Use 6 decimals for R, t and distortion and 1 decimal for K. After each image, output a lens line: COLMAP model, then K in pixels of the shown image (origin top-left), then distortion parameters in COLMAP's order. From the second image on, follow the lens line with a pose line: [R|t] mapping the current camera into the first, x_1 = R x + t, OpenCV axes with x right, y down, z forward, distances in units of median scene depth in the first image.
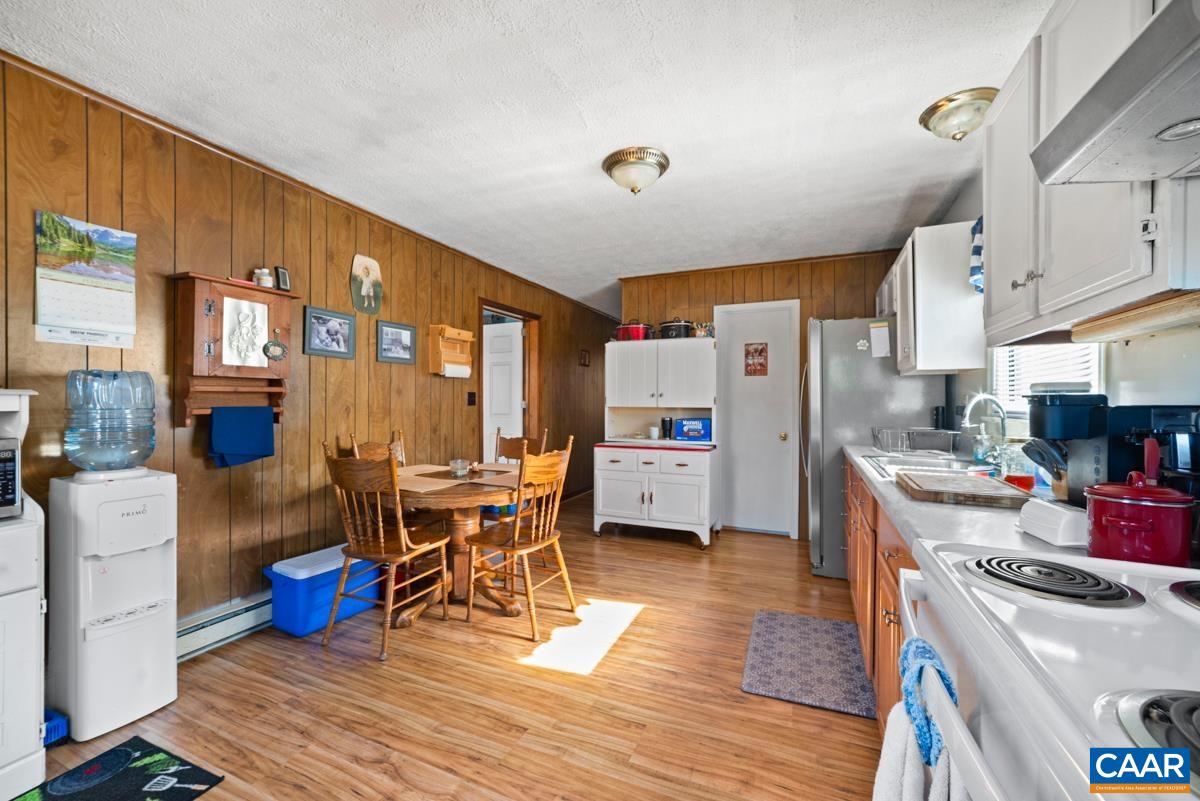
lens RADIAL K [[472.2, 0, 603.3], [0, 472.2, 402.2], [0, 0, 1]] dist [-0.001677, -0.000076]
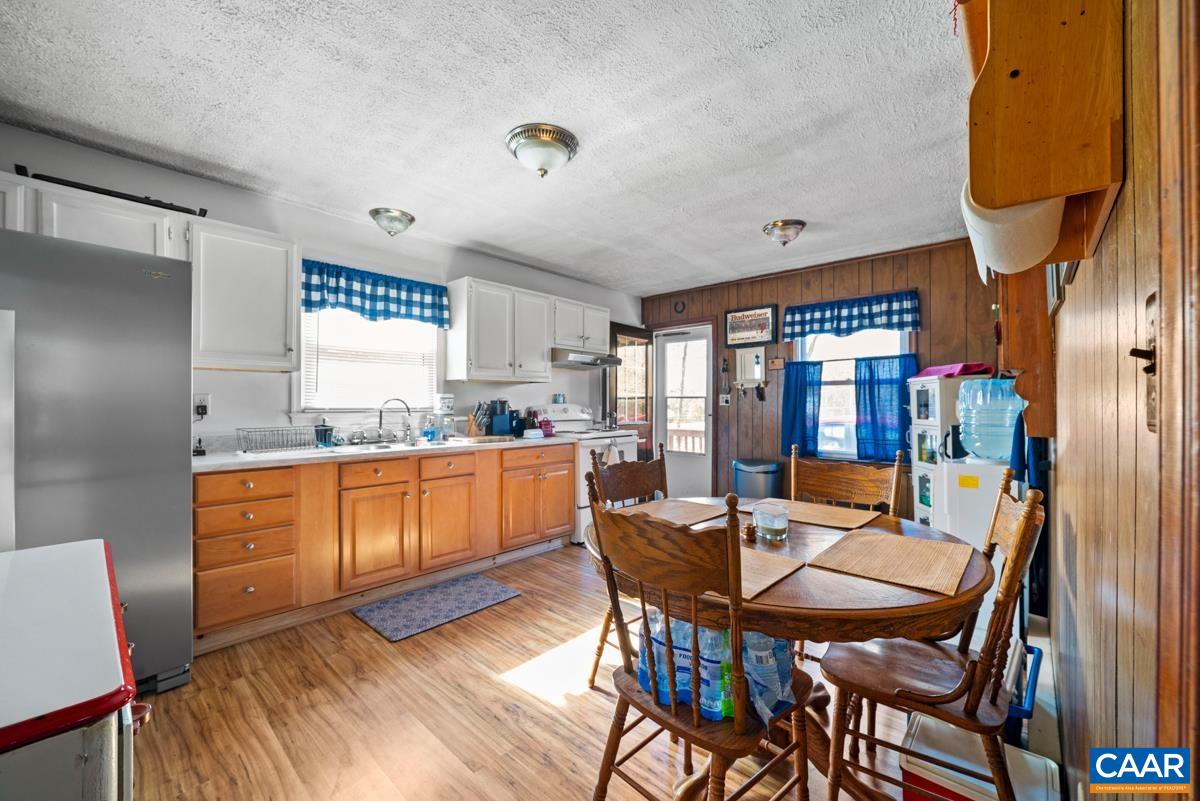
lens RADIAL K [[472.2, 0, 599.7], [0, 472.2, 403.4], [0, 0, 1]] dist [-0.001677, -0.000076]
pose [[-0.945048, -0.001626, 0.326928, -0.367654], [-0.003079, 0.999988, -0.003926, 0.006822], [-0.326918, -0.004717, -0.945041, 1.984437]]
